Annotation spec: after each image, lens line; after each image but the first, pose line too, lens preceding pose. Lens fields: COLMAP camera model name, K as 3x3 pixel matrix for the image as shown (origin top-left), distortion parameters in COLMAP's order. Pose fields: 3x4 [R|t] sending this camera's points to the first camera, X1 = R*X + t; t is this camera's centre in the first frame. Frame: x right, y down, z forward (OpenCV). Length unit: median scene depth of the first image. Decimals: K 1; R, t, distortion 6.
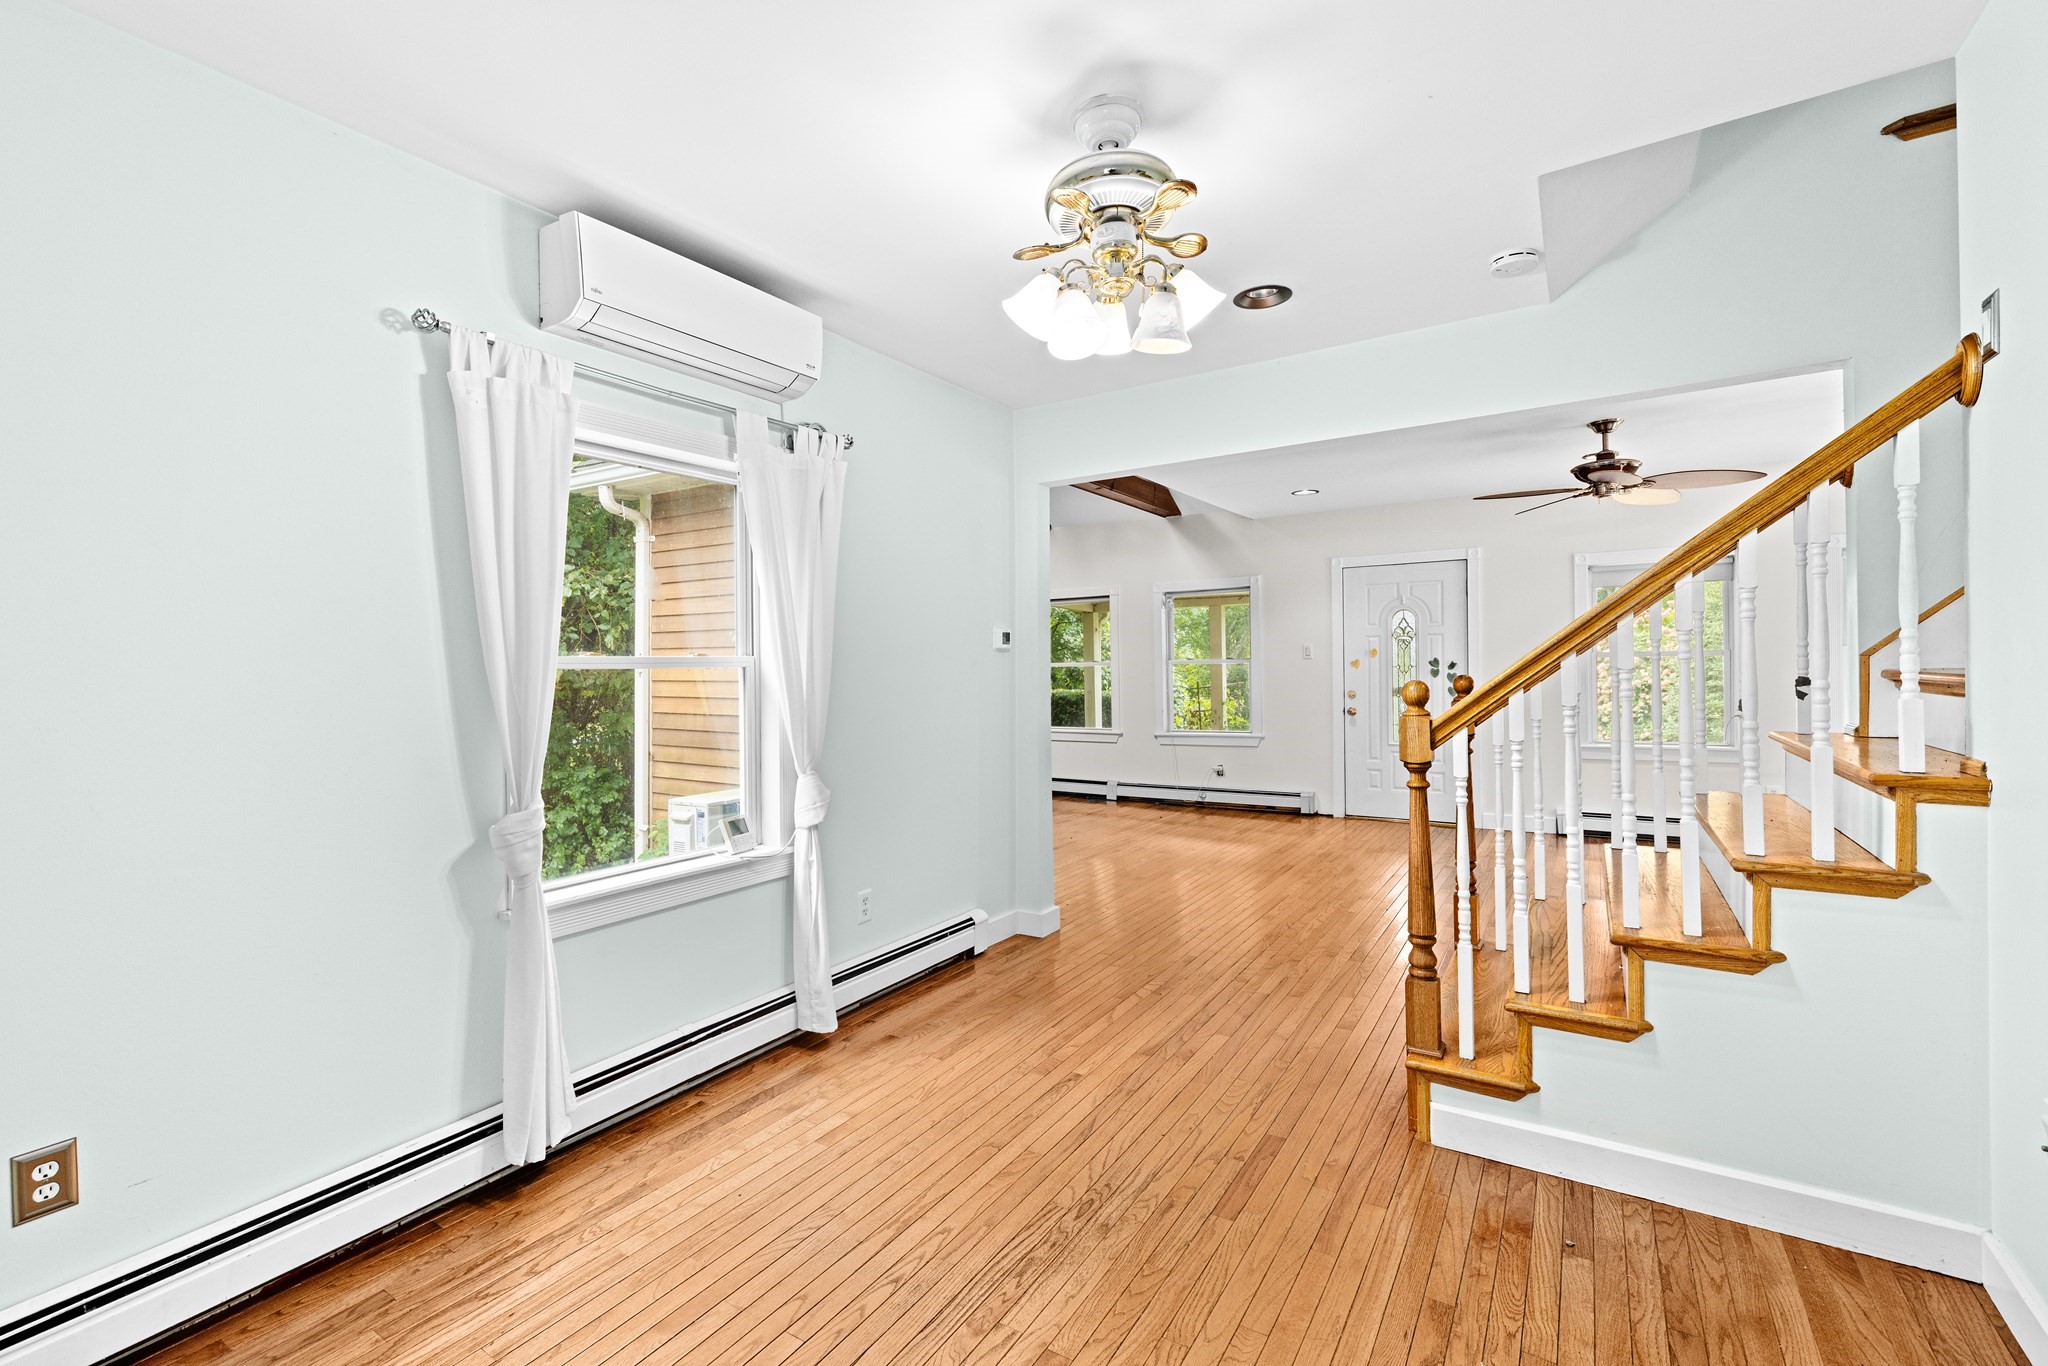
lens RADIAL K [[879.2, 0, 1023.5], [0, 879.2, 671.7], [0, 0, 1]] dist [0.000811, -0.000249]
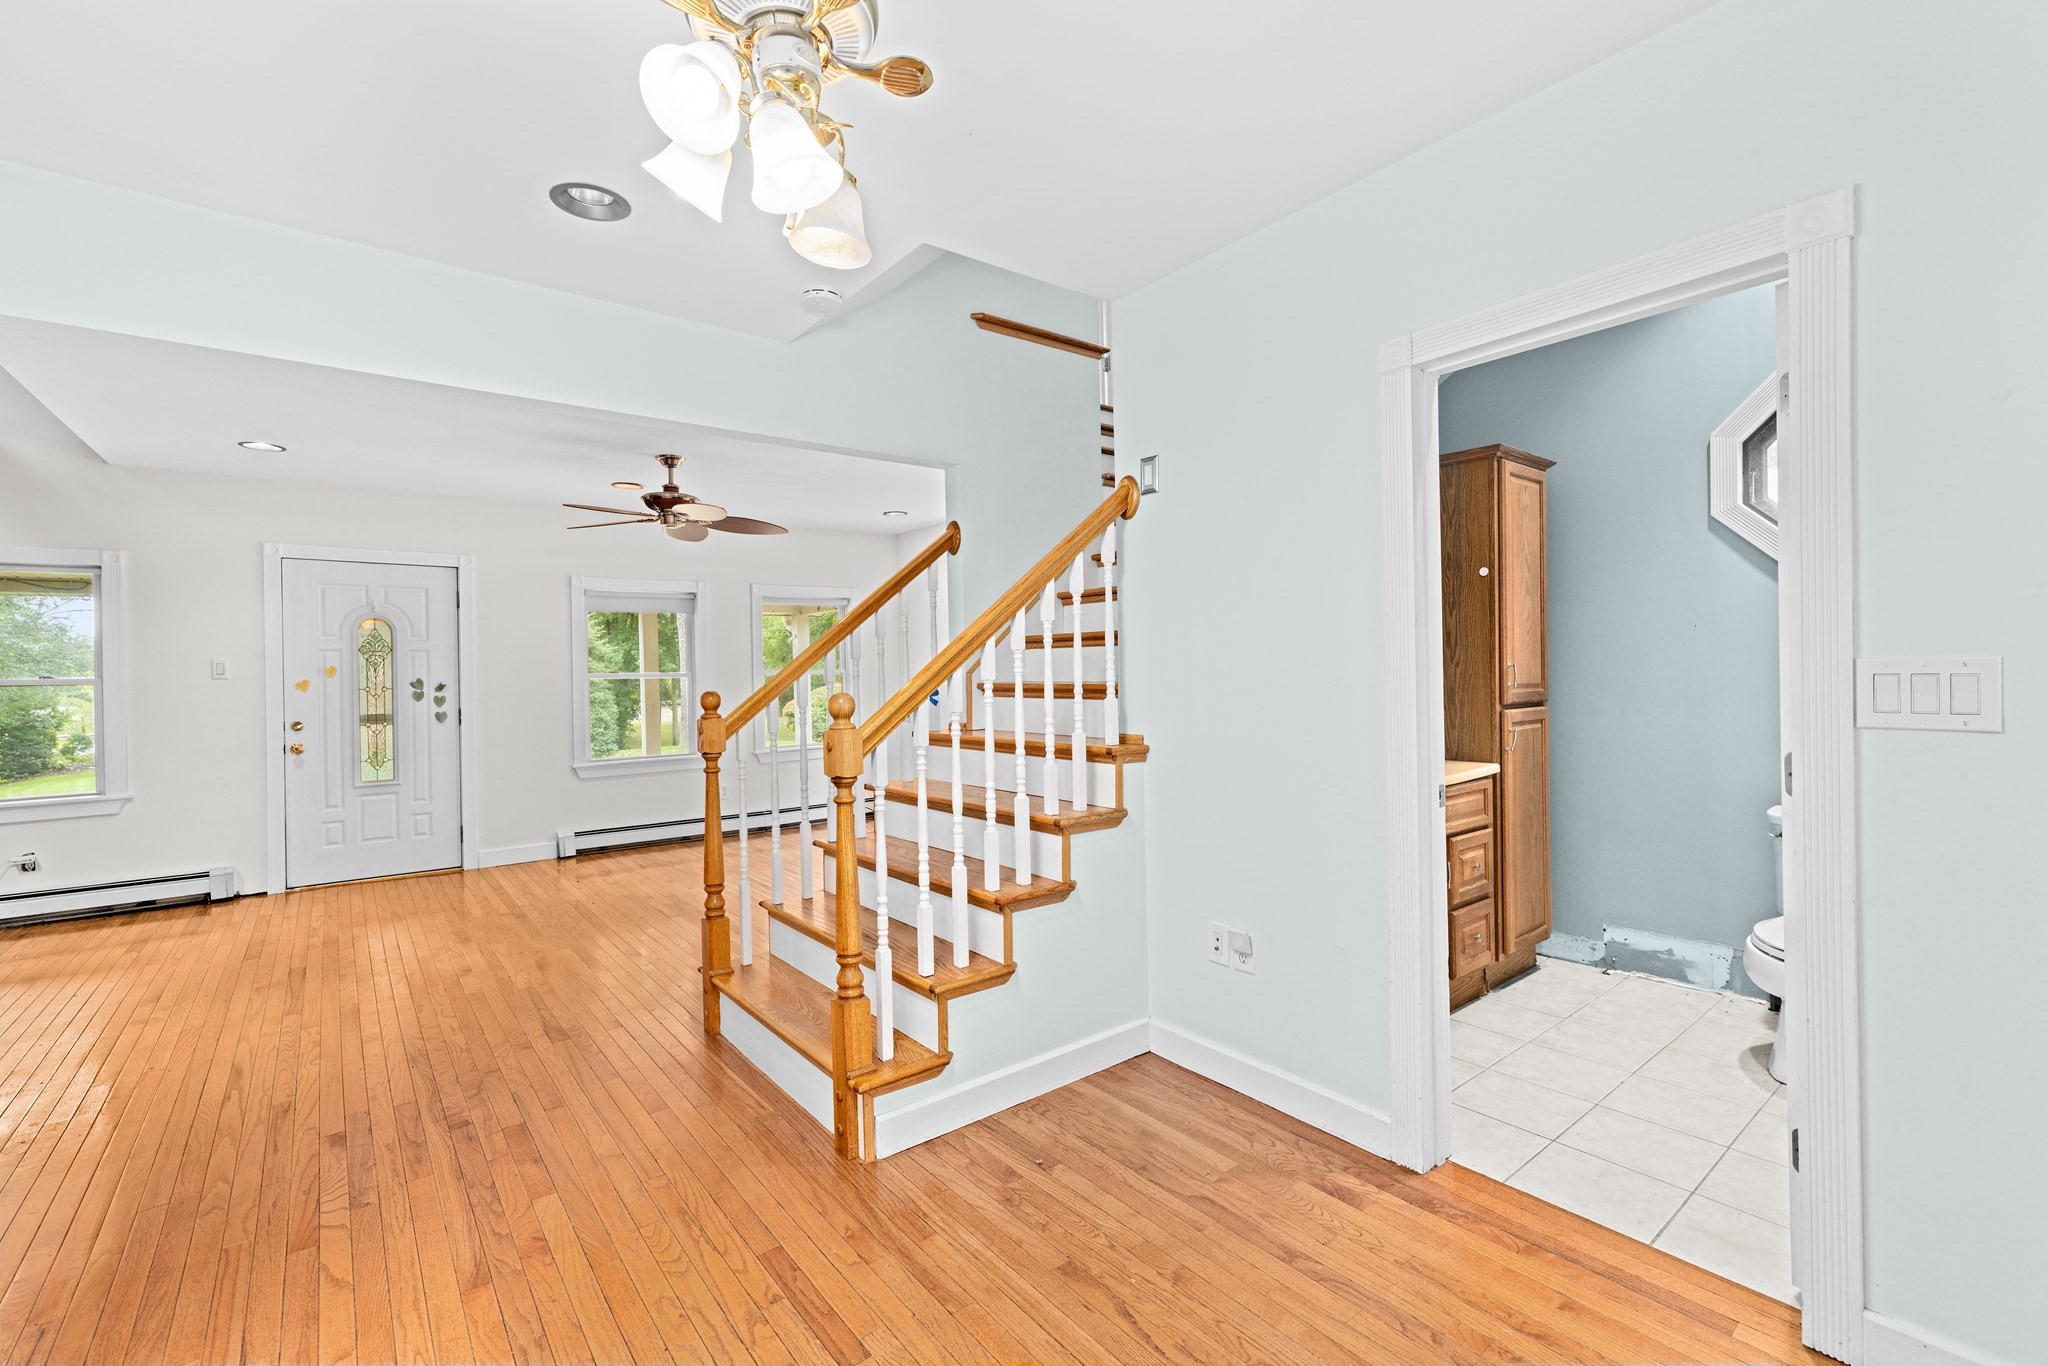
lens RADIAL K [[879.2, 0, 1021.5], [0, 879.2, 677.0], [0, 0, 1]] dist [0.000811, -0.000249]
pose [[0.329354, 0.007245, 0.944179, -0.280543], [0.015195, 0.999800, -0.012972, 0.005465], [-0.944084, 0.018619, 0.329178, 0.338336]]
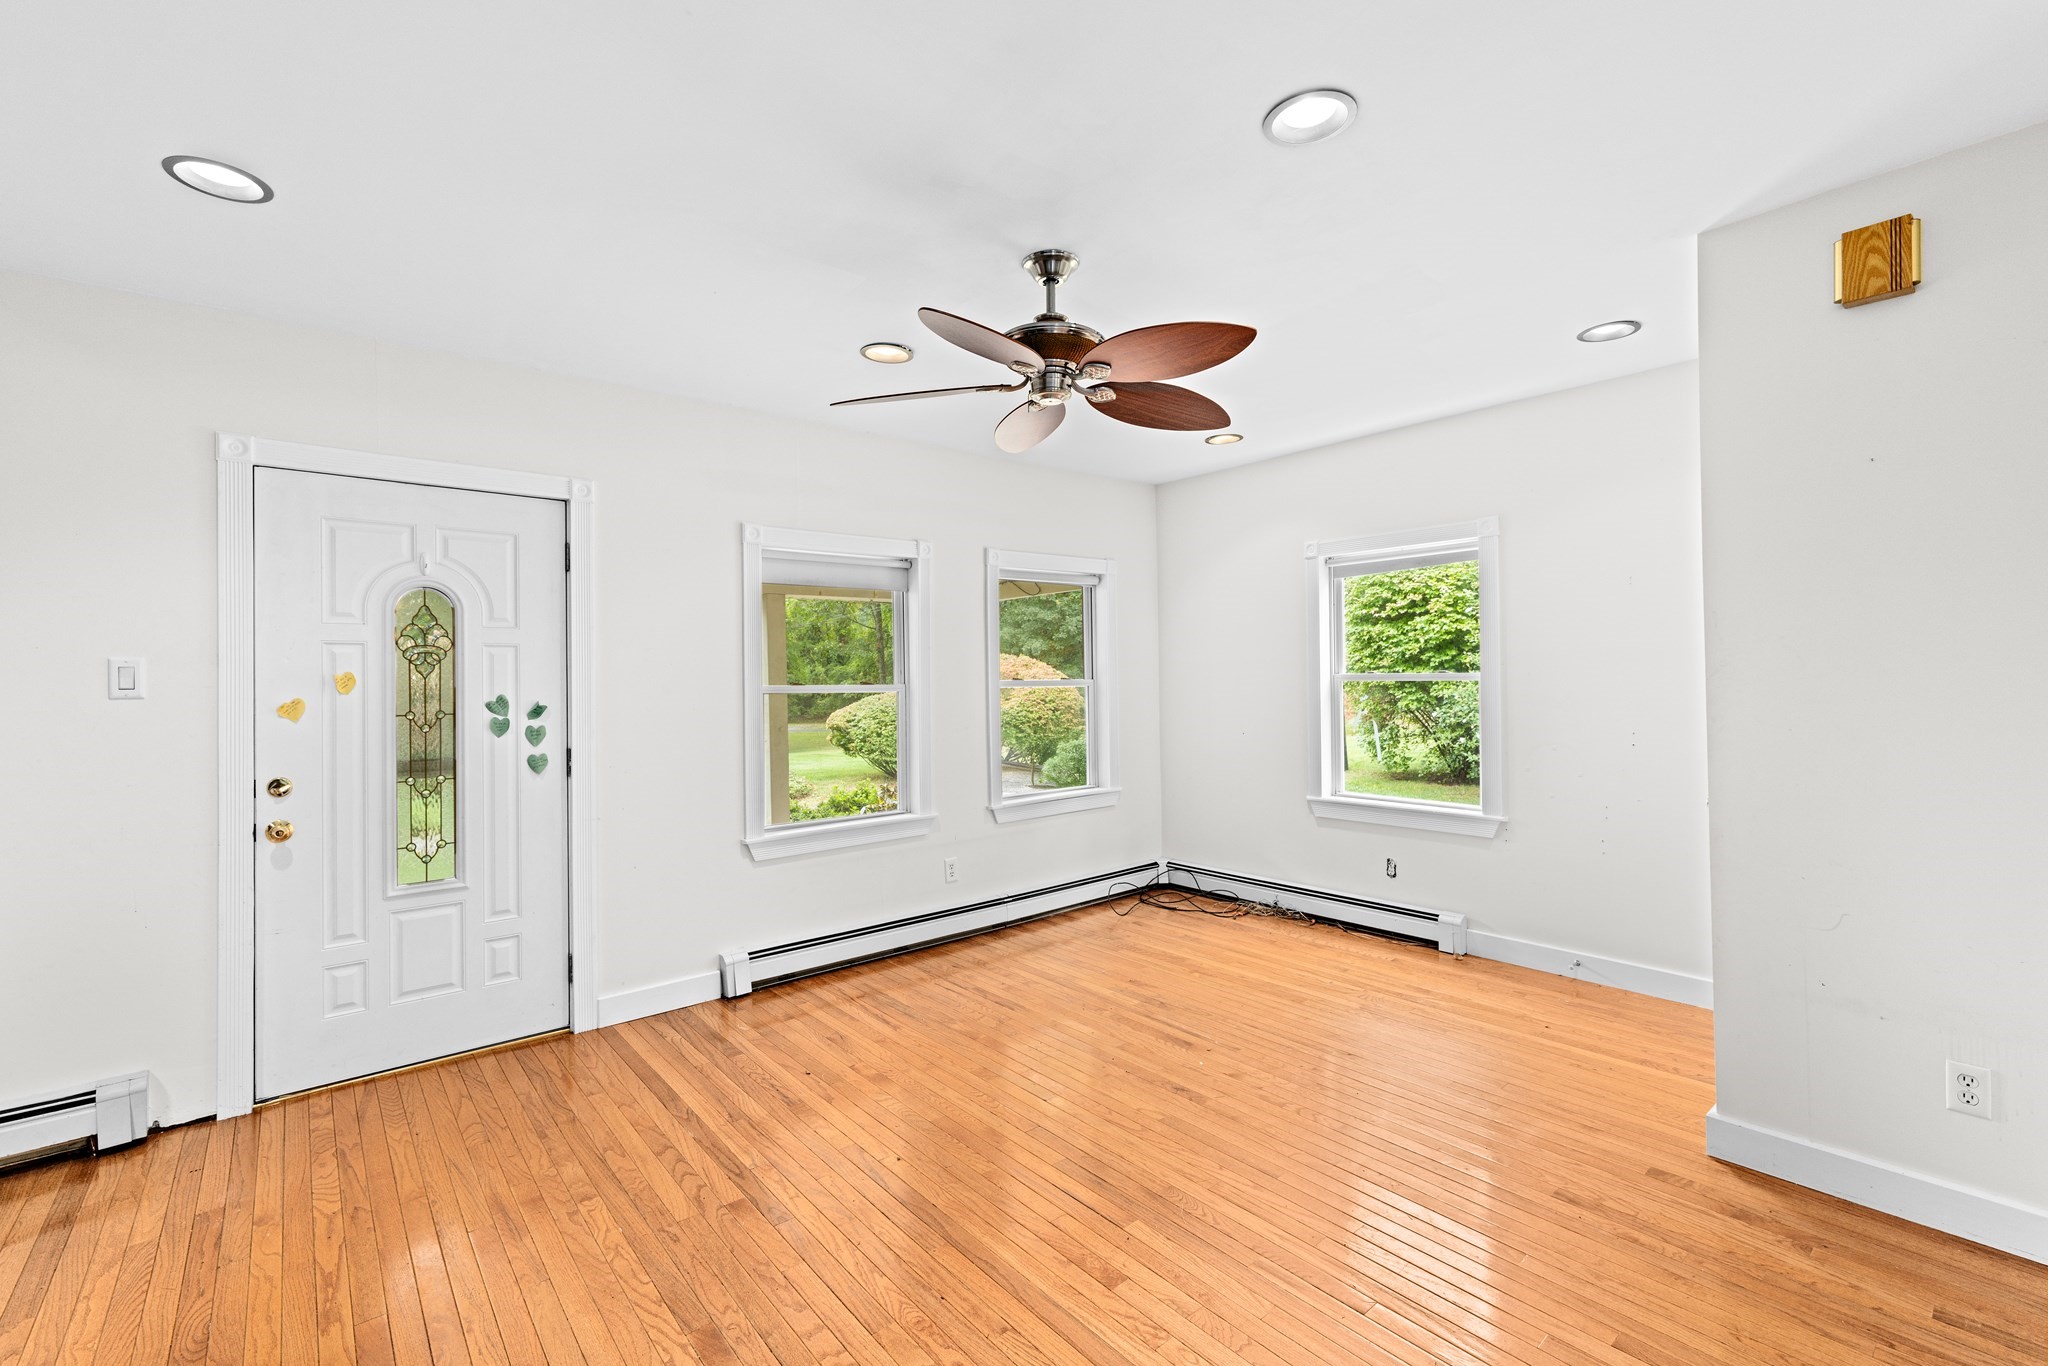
lens RADIAL K [[879.2, 0, 1024.8], [0, 879.2, 672.7], [0, 0, 1]] dist [0.000811, -0.000249]
pose [[0.299177, 0.021123, 0.953964, 0.198452], [0.015172, 0.999523, -0.026890, -0.021535], [-0.954077, 0.022518, 0.298714, 1.165096]]
